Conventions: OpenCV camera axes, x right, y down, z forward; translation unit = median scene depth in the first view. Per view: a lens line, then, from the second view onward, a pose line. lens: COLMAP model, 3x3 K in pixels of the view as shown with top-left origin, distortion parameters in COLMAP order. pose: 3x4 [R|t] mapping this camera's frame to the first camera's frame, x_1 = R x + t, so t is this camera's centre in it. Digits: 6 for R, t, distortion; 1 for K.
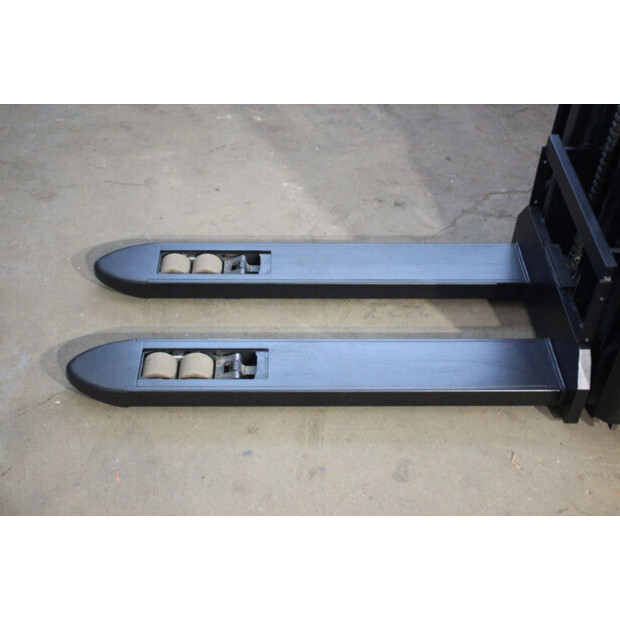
lens RADIAL K [[840.2, 0, 310.0], [0, 840.2, 310.0], [0, 0, 1]] dist [0.043089, 0.055656]
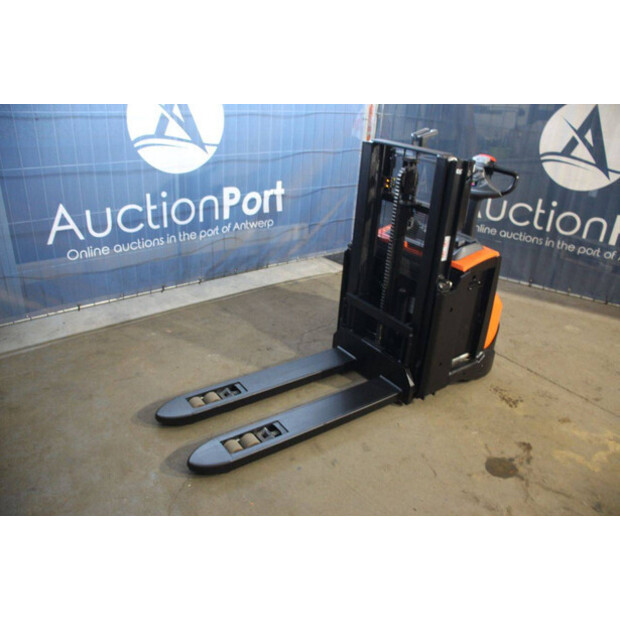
lens RADIAL K [[511.2, 0, 310.0], [0, 511.2, 310.0], [0, 0, 1]] dist [-0.175645, 0.154672]
pose [[0.824501, -0.216466, 0.522819, -0.482987], [0.351006, 0.920349, -0.172489, 0.035161], [-0.443838, 0.325731, 0.834810, -0.085106]]
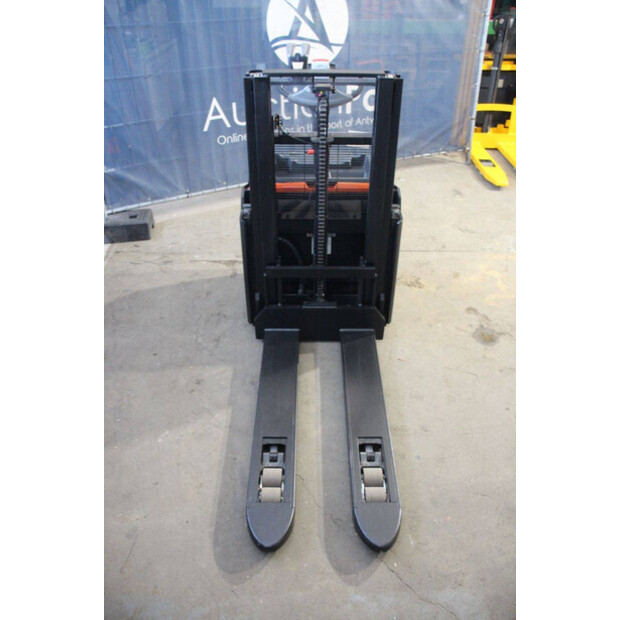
lens RADIAL K [[511.2, 0, 310.0], [0, 511.2, 310.0], [0, 0, 1]] dist [-0.175645, 0.154672]
pose [[0.019709, -0.607687, 0.793932, -0.610732], [0.674309, 0.594377, 0.438205, -0.533157], [-0.738187, 0.526718, 0.421483, 0.457371]]
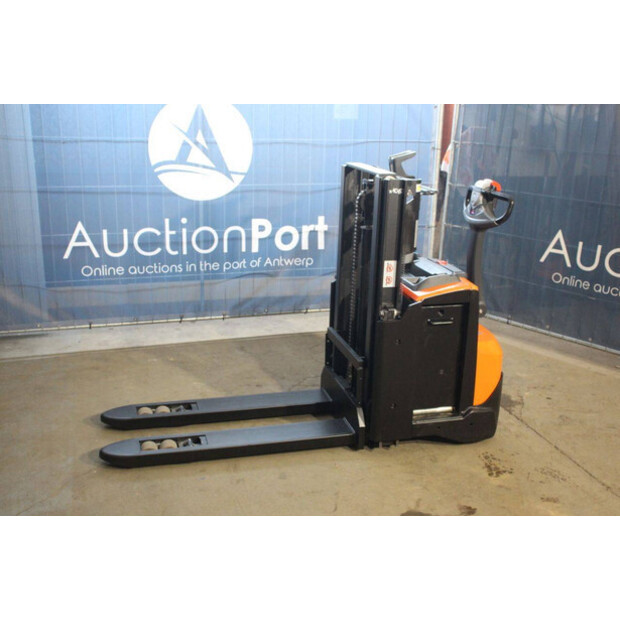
lens RADIAL K [[711.0, 0, 310.0], [0, 711.0, 310.0], [0, 0, 1]] dist [-0.025366, 0.023021]
pose [[0.970350, -0.065409, 0.232686, -0.156044], [0.159086, 0.897600, -0.411103, 0.438583], [-0.181969, 0.435931, 0.881392, -0.530110]]
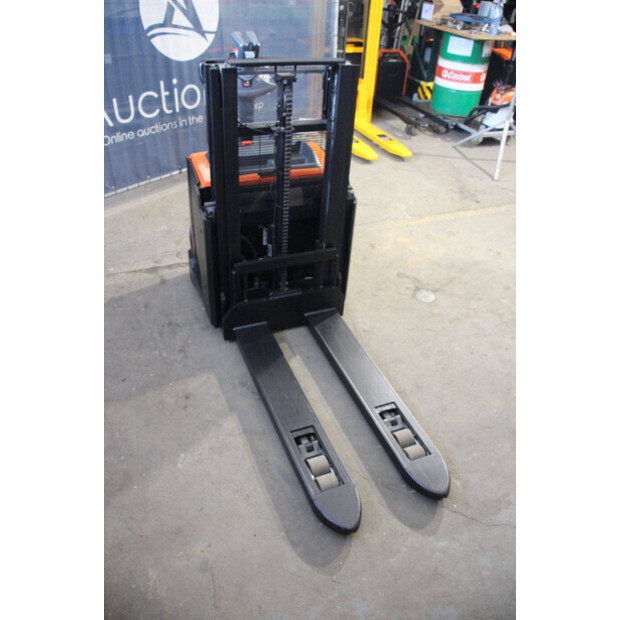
lens RADIAL K [[511.2, 0, 310.0], [0, 511.2, 310.0], [0, 0, 1]] dist [-0.175645, 0.154672]
pose [[-0.361077, -0.593729, 0.719103, -0.566471], [0.581153, 0.459804, 0.671447, -0.737744], [-0.729304, 0.660353, 0.179022, 0.685042]]
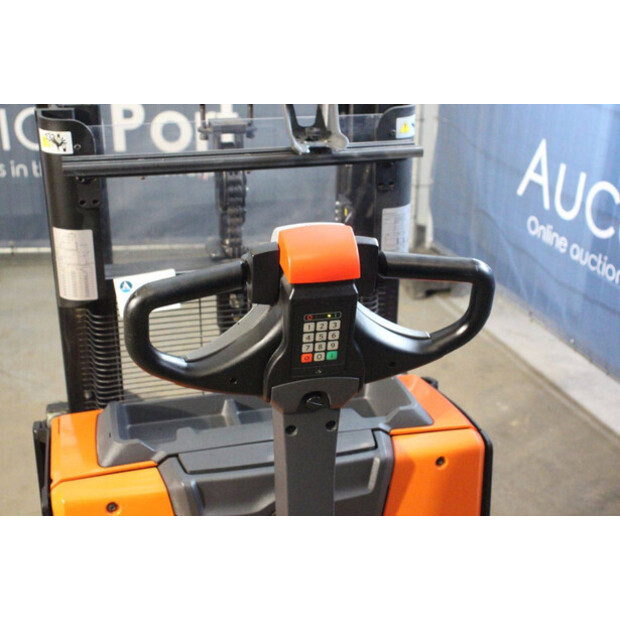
lens RADIAL K [[916.3, 0, 310.0], [0, 916.3, 310.0], [0, 0, 1]] dist [0.110818, 0.002245]
pose [[0.227096, 0.361956, -0.904110, 1.006417], [-0.661431, 0.738723, 0.129604, -0.393609], [0.714798, 0.568574, 0.407170, 0.444391]]
